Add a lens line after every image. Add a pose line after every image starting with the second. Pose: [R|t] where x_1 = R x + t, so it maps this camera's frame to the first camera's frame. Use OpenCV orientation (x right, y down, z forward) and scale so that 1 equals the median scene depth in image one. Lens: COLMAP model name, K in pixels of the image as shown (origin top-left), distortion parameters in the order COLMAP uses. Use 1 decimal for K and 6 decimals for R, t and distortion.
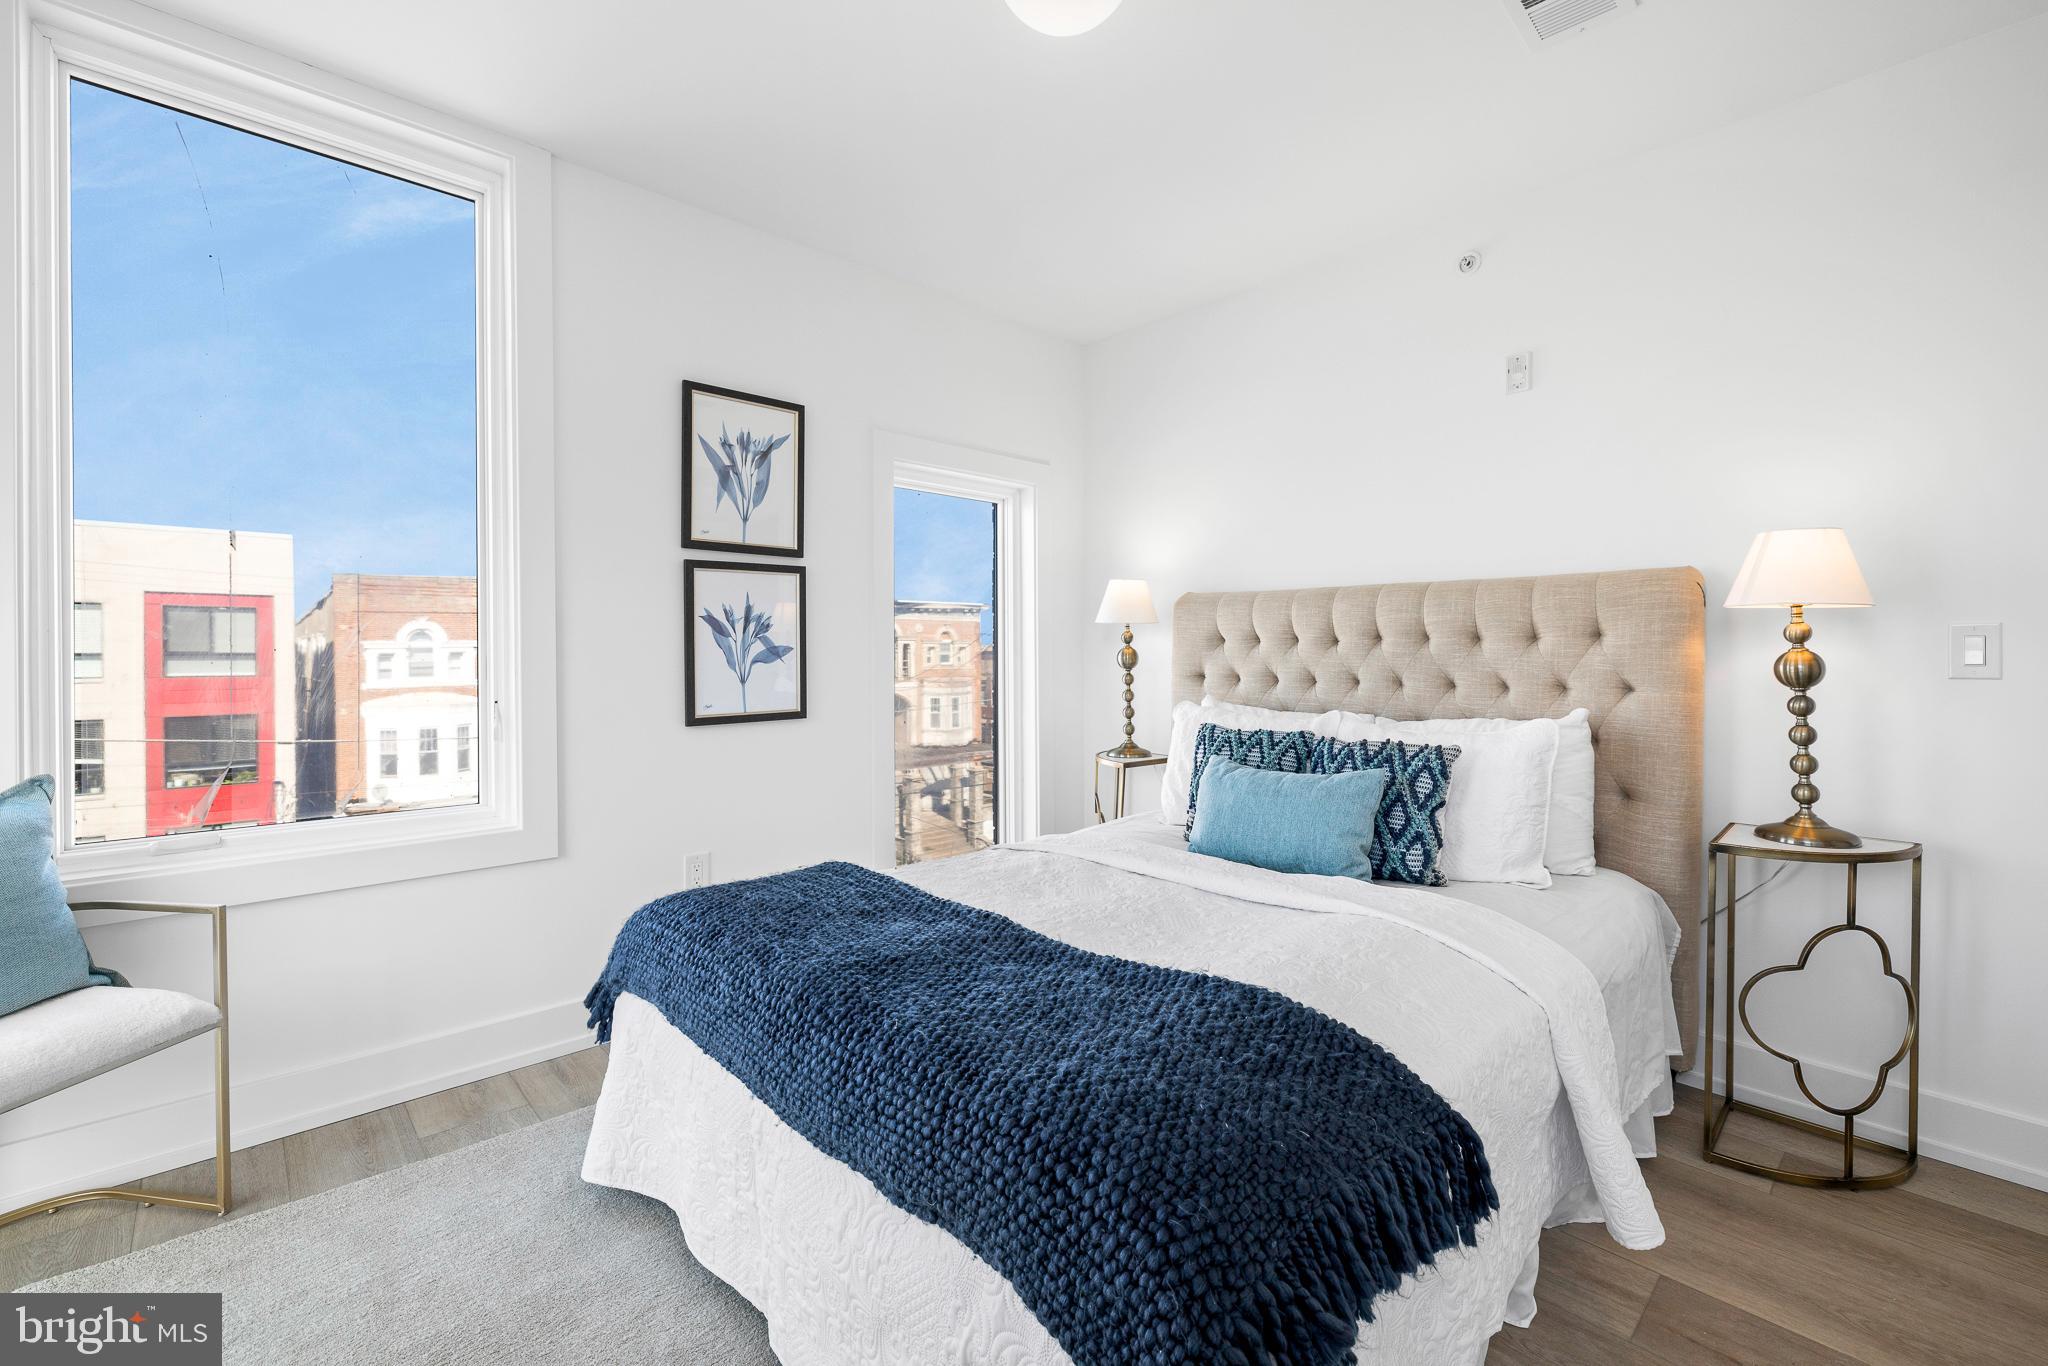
lens RADIAL K [[849.6, 0, 1021.3], [0, 849.6, 663.0], [0, 0, 1]] dist [-0.001728, -0.000113]
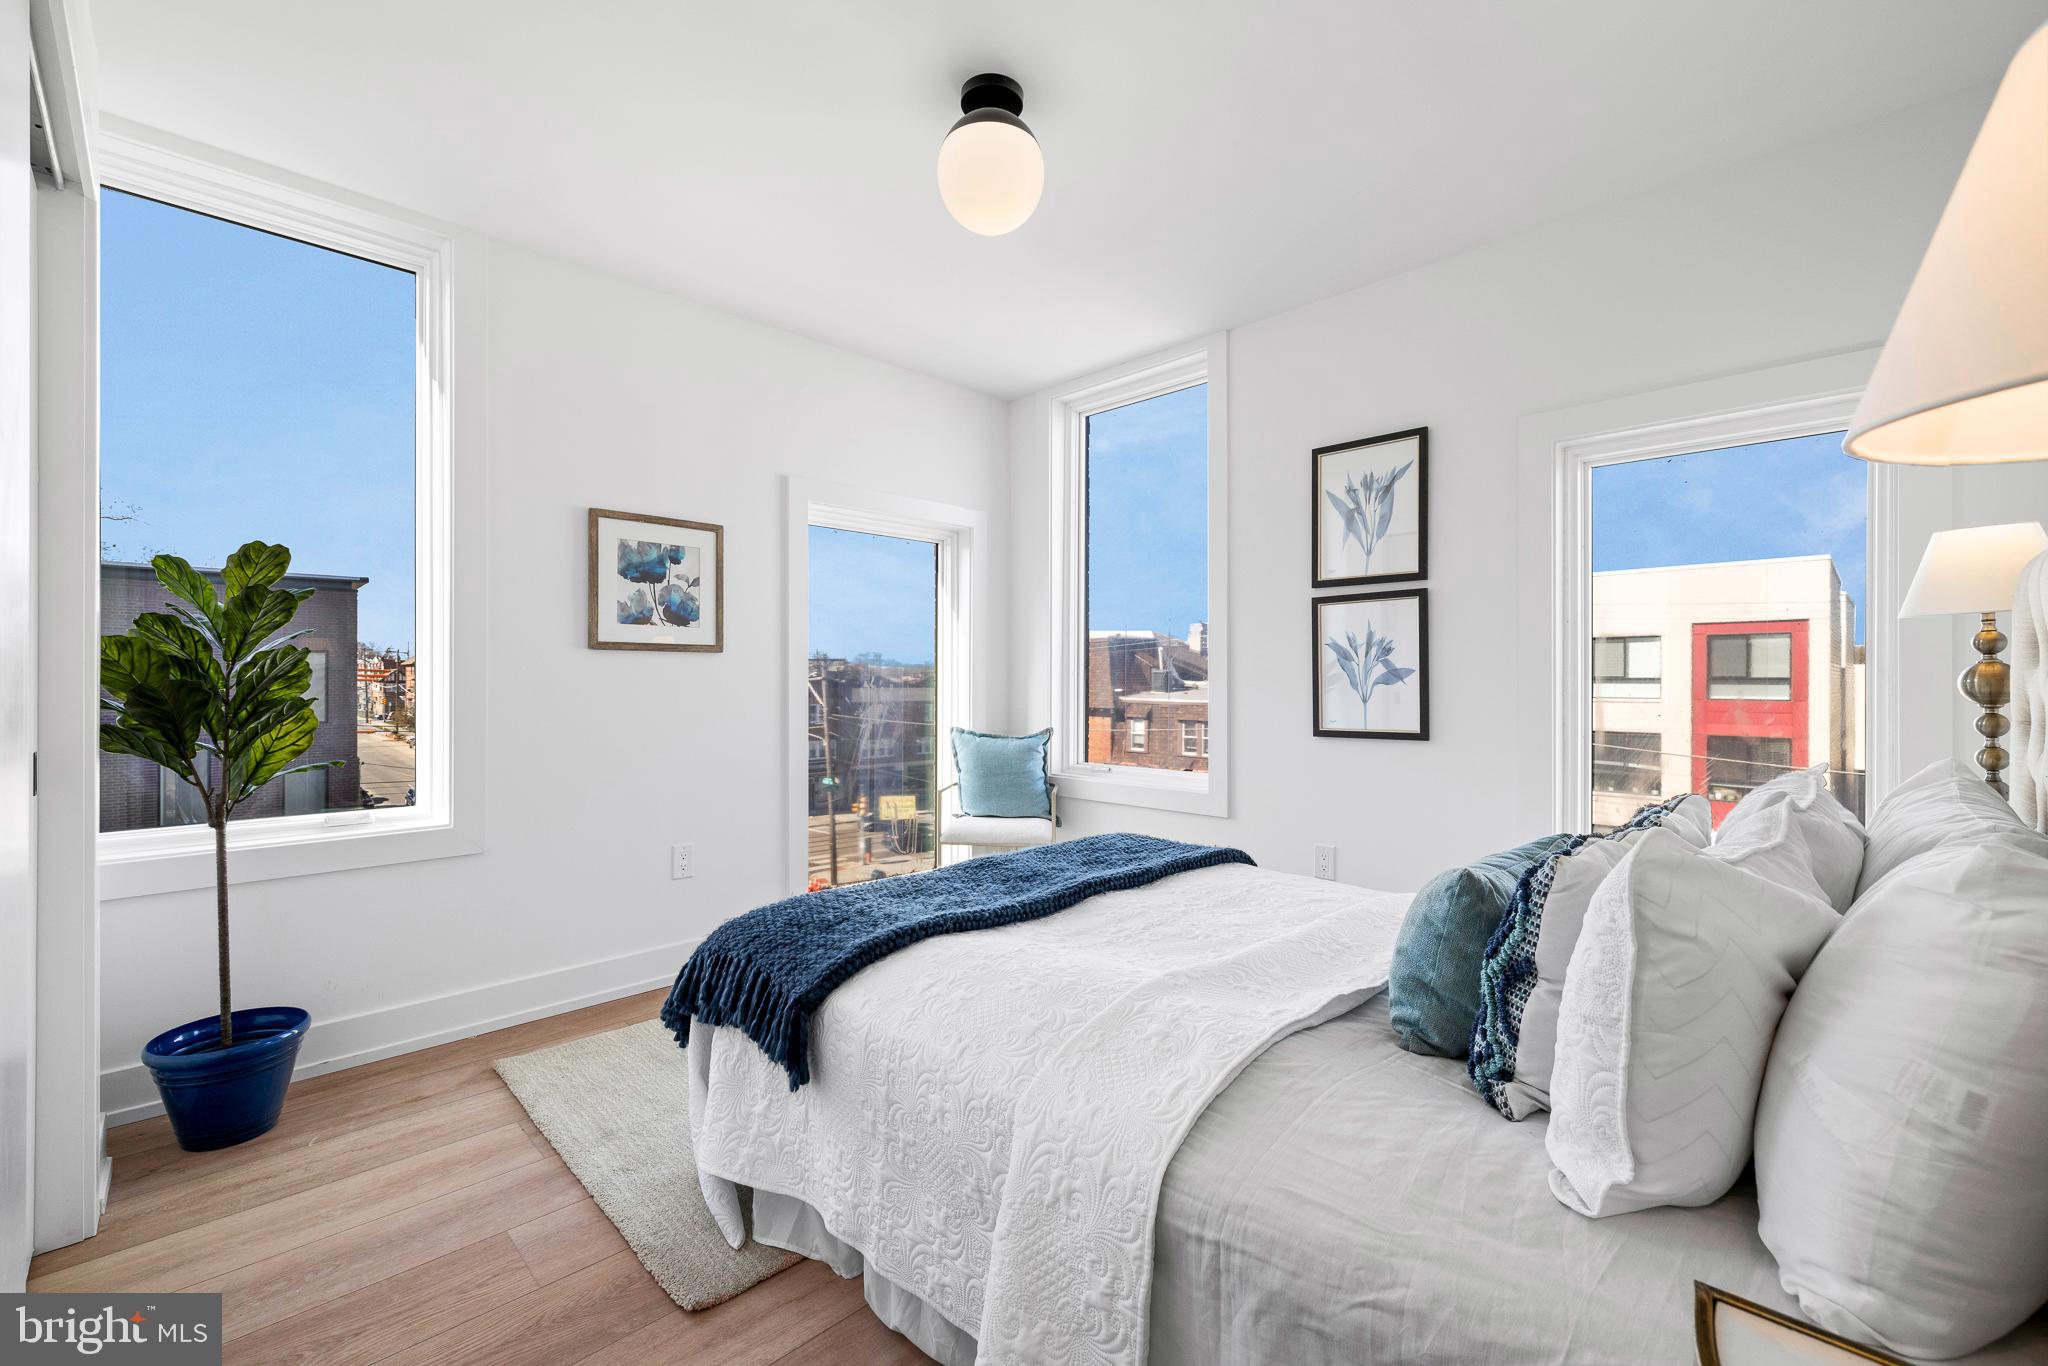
lens RADIAL K [[853.9, 0, 1024.0], [0, 853.9, 683.0], [0, 0, 1]] dist [-0.000538, -0.000017]
pose [[0.049041, 0.005438, -0.998782, 0.739813], [-0.011272, 0.999925, 0.004891, -0.002115], [0.998733, 0.011019, 0.049099, 0.494944]]
